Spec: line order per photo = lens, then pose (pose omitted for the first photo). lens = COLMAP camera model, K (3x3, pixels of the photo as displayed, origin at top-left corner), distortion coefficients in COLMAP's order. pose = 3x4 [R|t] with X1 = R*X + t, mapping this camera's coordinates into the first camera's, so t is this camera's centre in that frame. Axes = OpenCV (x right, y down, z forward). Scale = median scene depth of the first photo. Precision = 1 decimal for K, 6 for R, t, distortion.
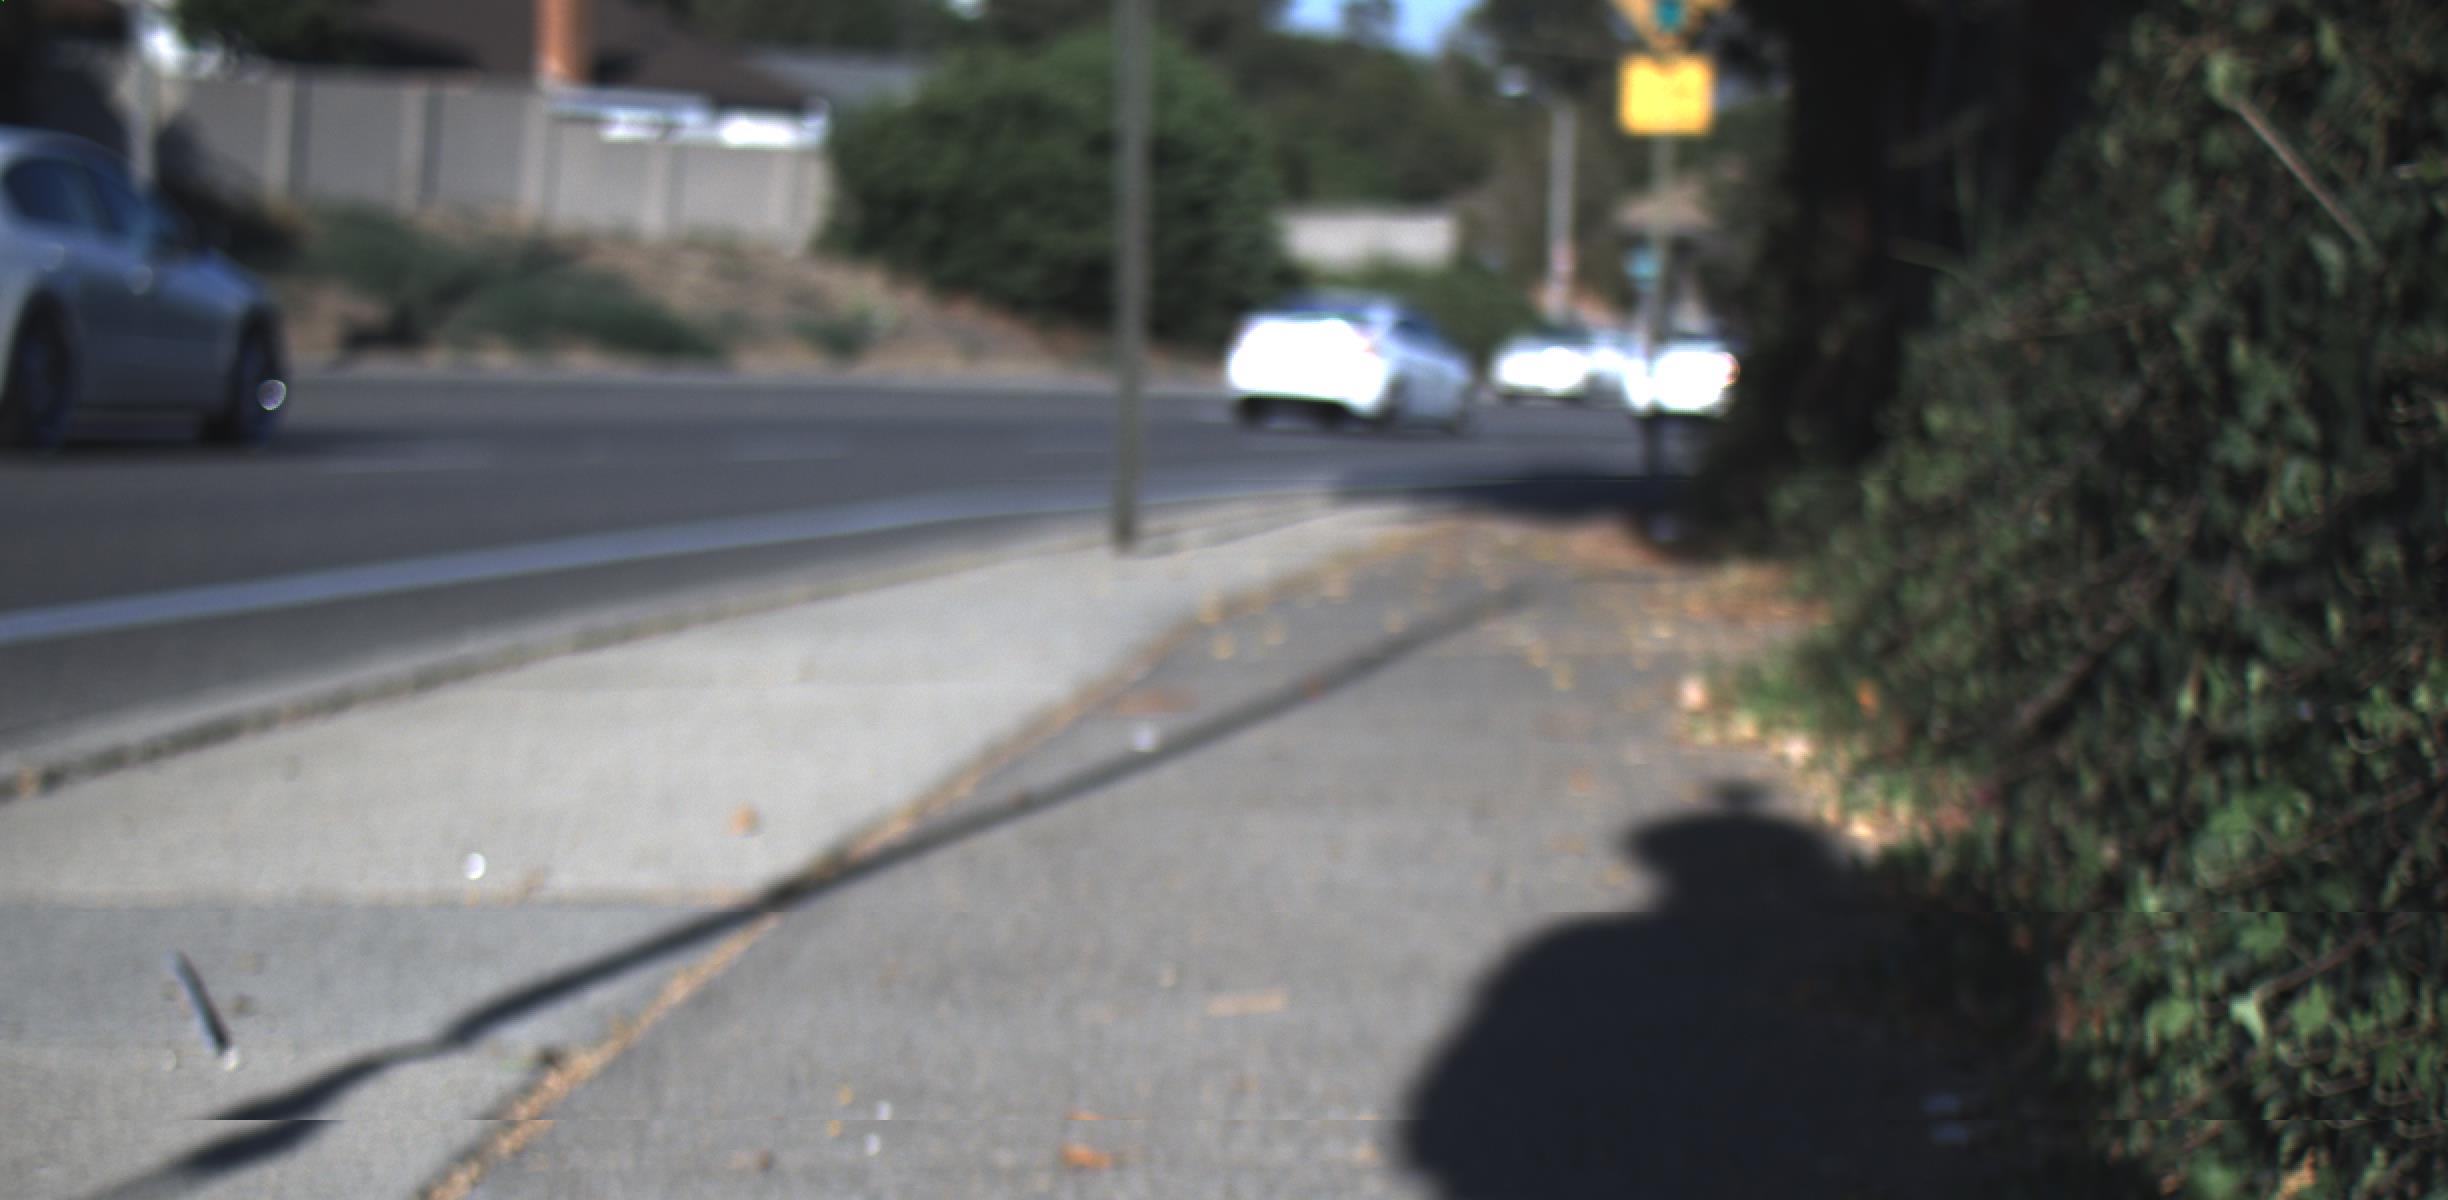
lens RADIAL K [[4647.0, 0, 1225.4], [0, 4647.0, 600.1], [0, 0, 1]] dist [0.034028, 0.240009]
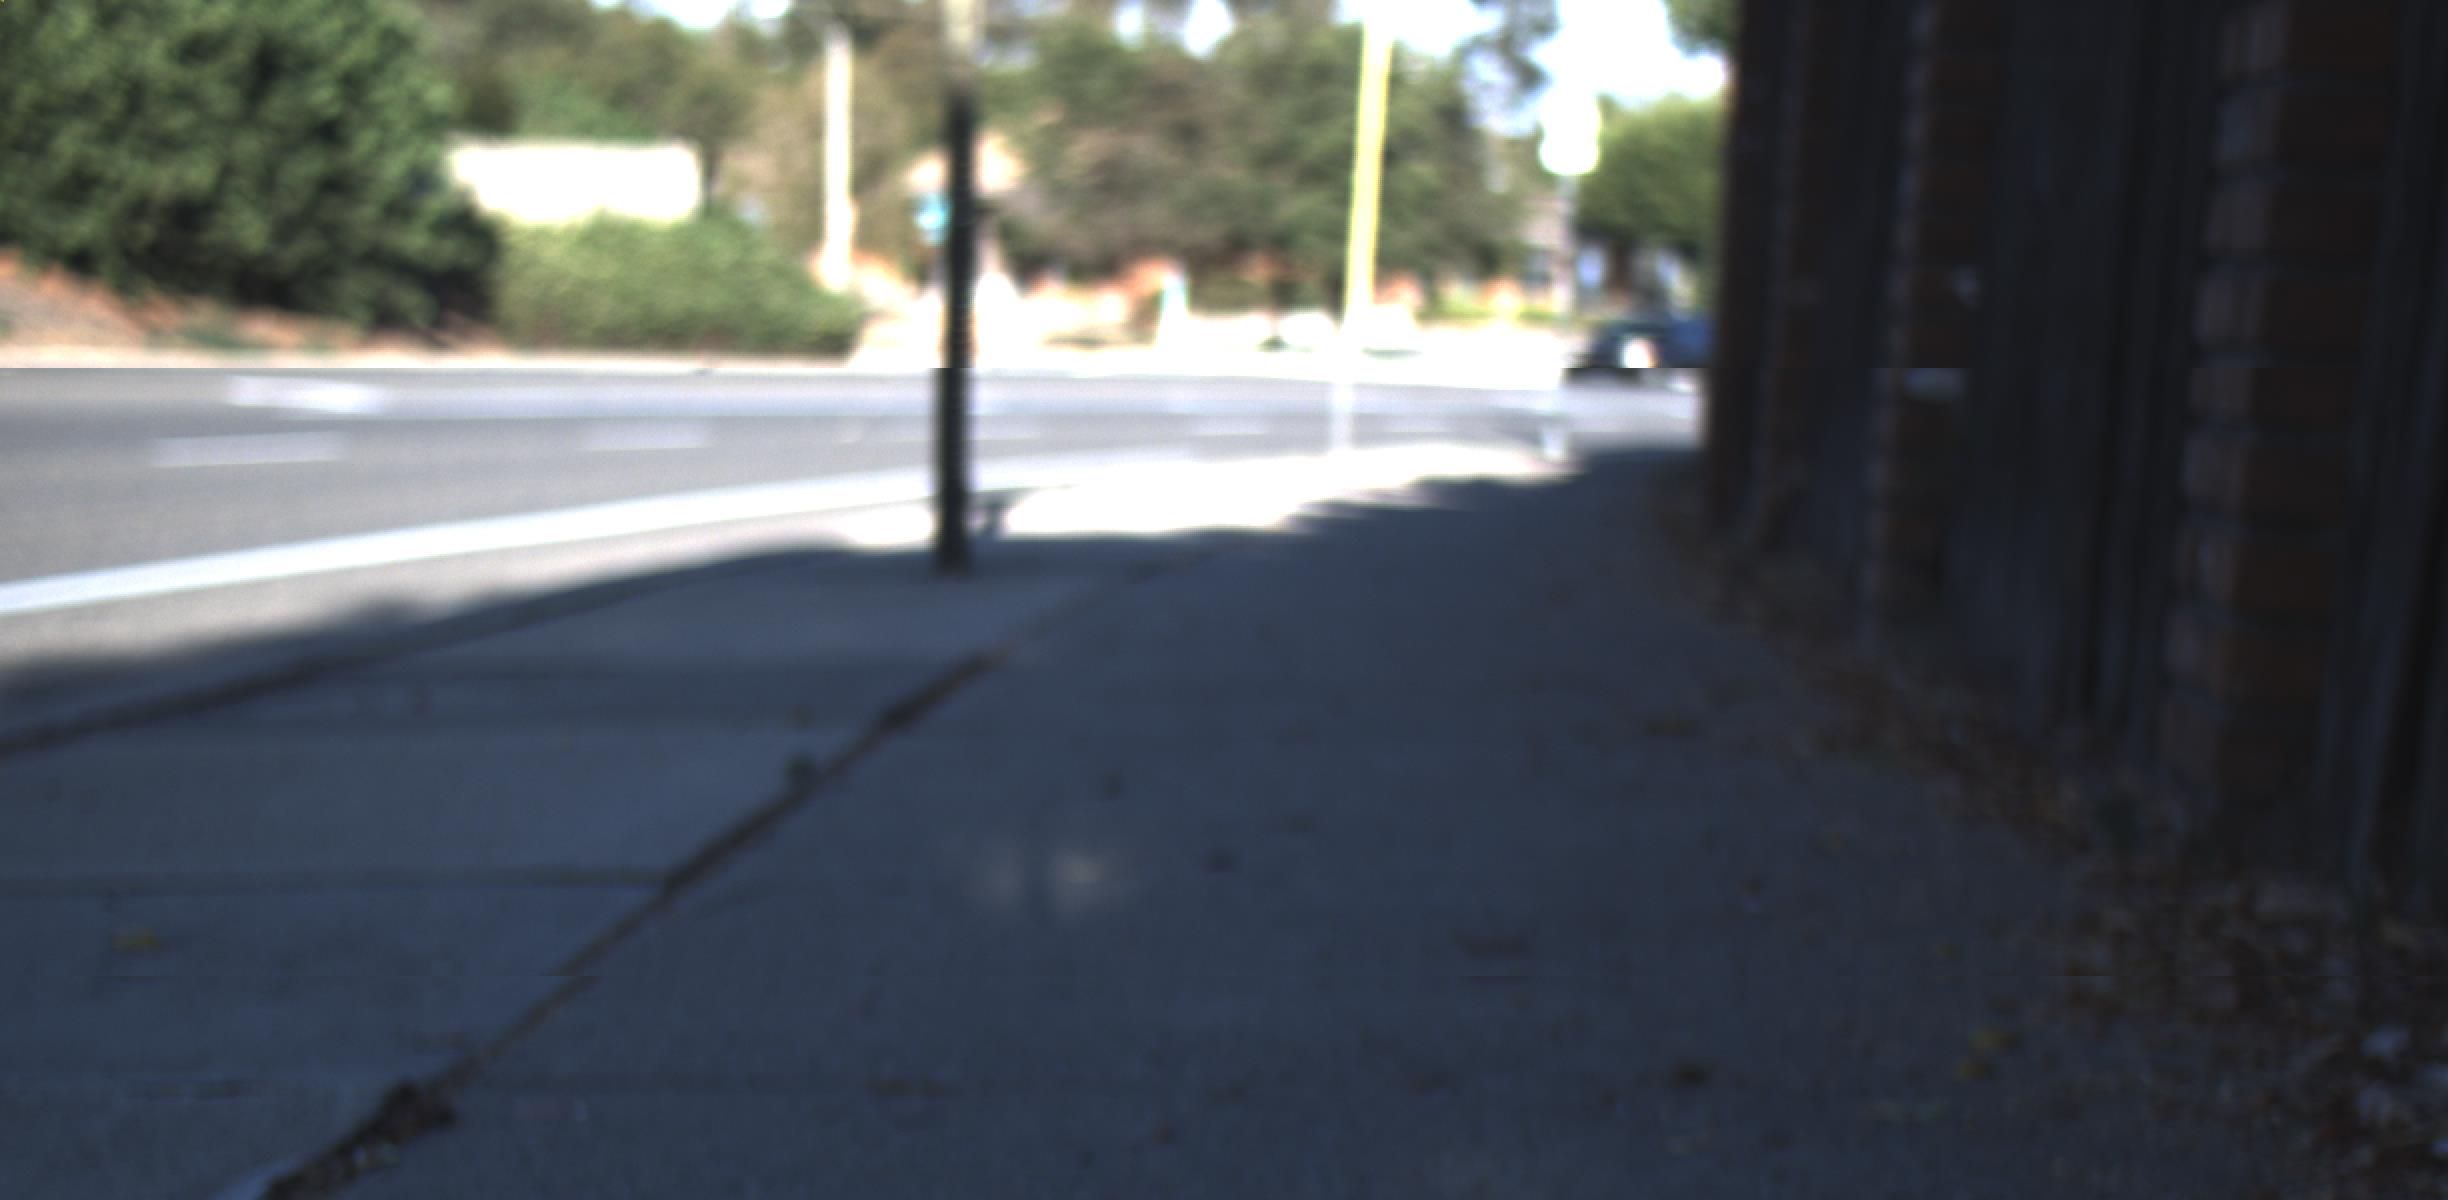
lens RADIAL K [[4613.3, 0, 1222.6], [0, 4613.3, 601.4], [0, 0, 1]] dist [0.009471, 0.082736]
pose [[0.988808, -0.022407, 0.147500, 0.029643], [0.022083, 0.999749, 0.003832, -0.011275], [-0.147548, -0.000532, 0.989055, 0.306526]]
